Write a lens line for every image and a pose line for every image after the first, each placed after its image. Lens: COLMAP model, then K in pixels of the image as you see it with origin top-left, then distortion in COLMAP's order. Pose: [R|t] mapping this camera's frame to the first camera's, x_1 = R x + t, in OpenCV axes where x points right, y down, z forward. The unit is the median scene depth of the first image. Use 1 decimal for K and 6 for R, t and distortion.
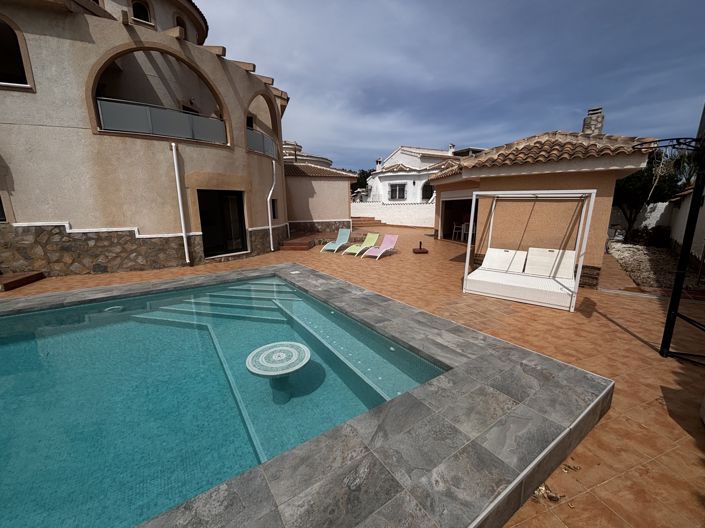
lens RADIAL K [[284.4, 0, 351.6], [0, 284.4, 264.4], [0, 0, 1]] dist [-0.002148, -0.000114]
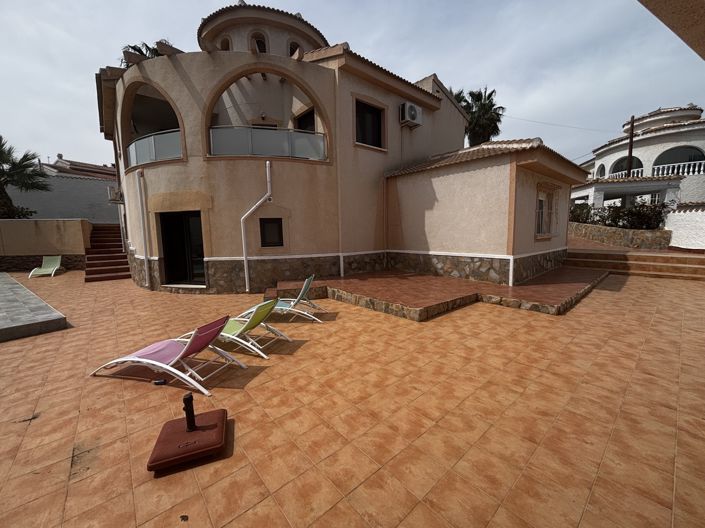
lens RADIAL K [[284.4, 0, 351.6], [0, 284.4, 264.4], [0, 0, 1]] dist [-0.002148, -0.000114]
pose [[0.350776, 0.117340, -0.929079, 0.694478], [-0.171092, 0.983450, 0.059611, -0.308384], [0.920697, 0.138048, 0.365046, 1.503514]]
